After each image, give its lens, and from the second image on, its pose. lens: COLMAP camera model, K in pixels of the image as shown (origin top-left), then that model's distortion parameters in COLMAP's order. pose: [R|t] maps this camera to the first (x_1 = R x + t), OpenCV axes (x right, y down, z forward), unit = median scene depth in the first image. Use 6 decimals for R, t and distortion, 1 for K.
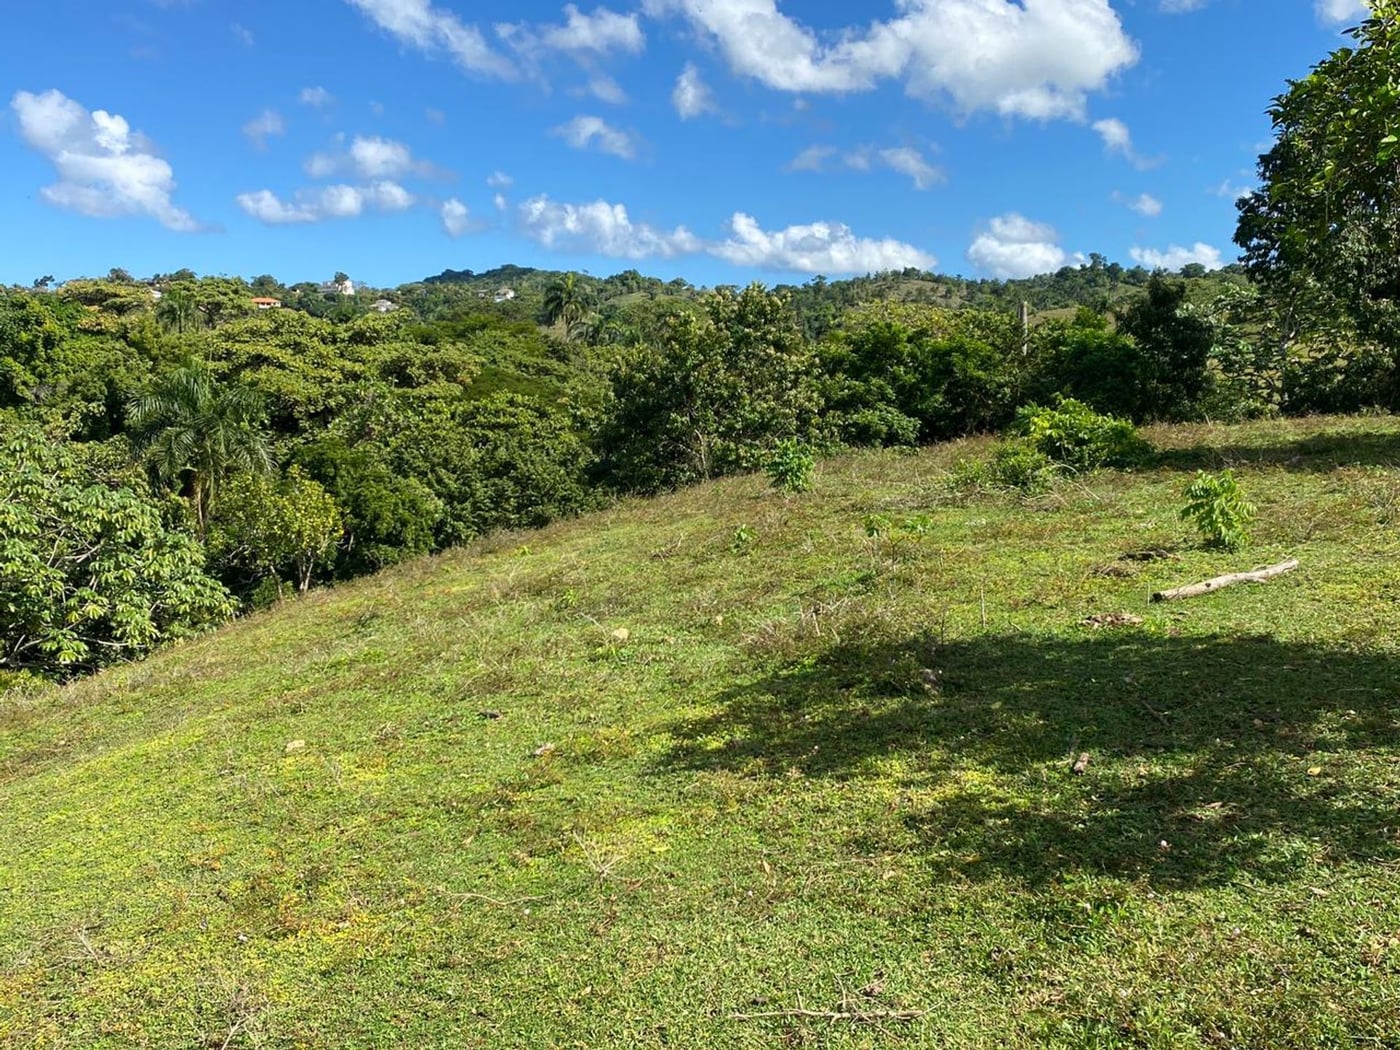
lens RADIAL K [[1055.2, 0, 699.2], [0, 1055.2, 509.3], [0, 0, 1]] dist [-0.032996, 0.001201]
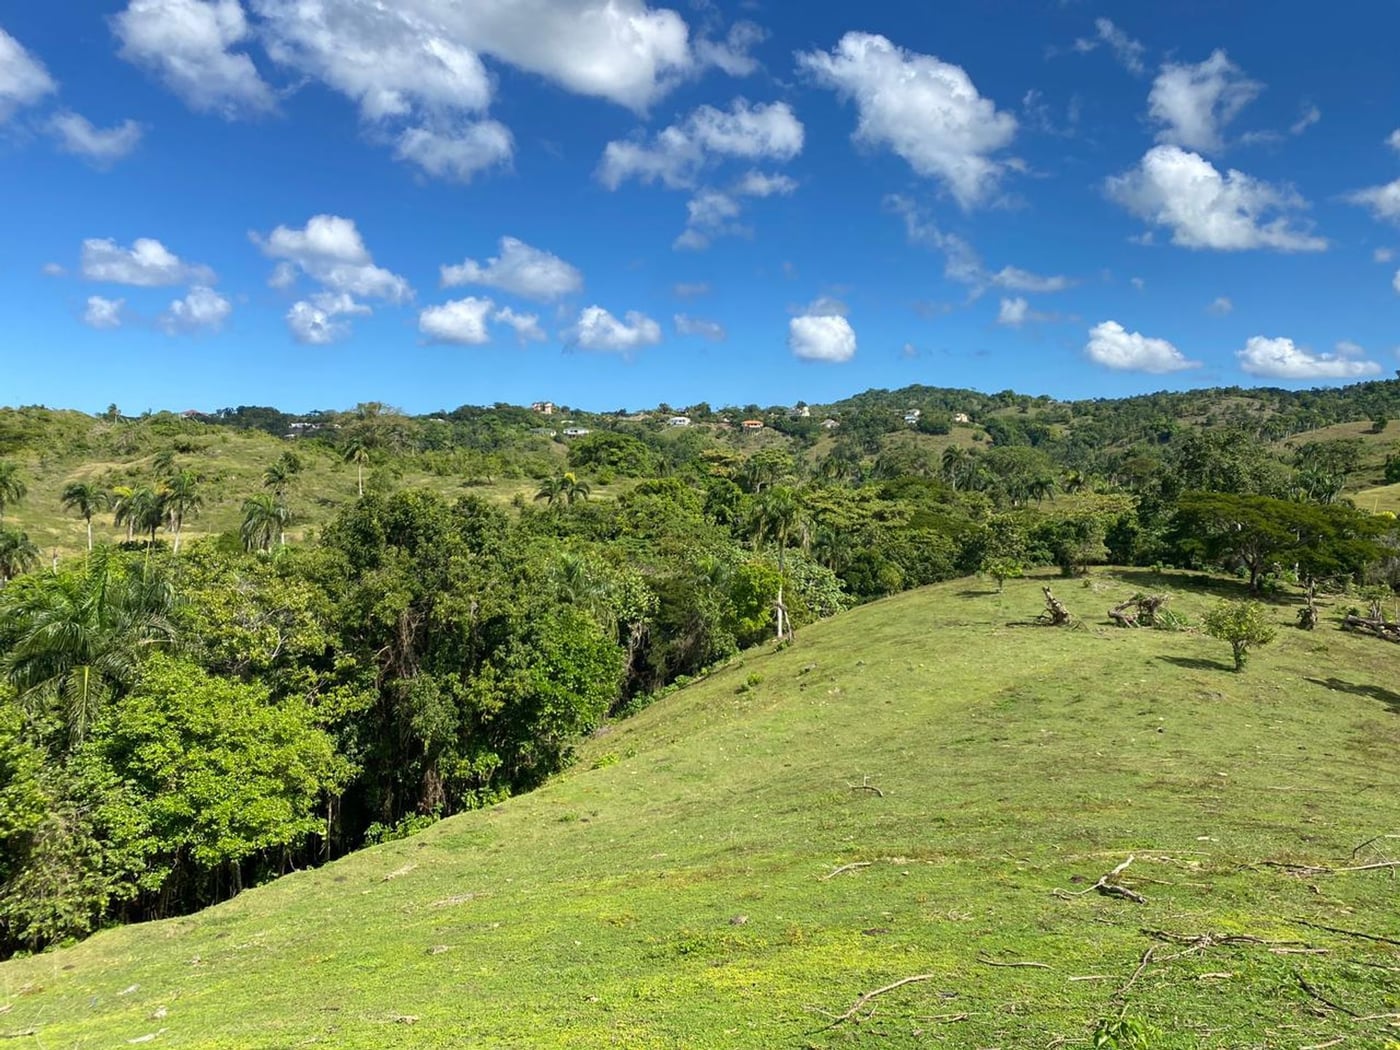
lens RADIAL K [[1032.7, 0, 678.3], [0, 1032.7, 520.8], [0, 0, 1]] dist [0.053742, -0.060353]
pose [[0.925264, 0.015225, -0.379017, 0.184797], [-0.027392, 0.999267, -0.026729, -0.036483], [0.378333, 0.035113, 0.925003, -1.346272]]
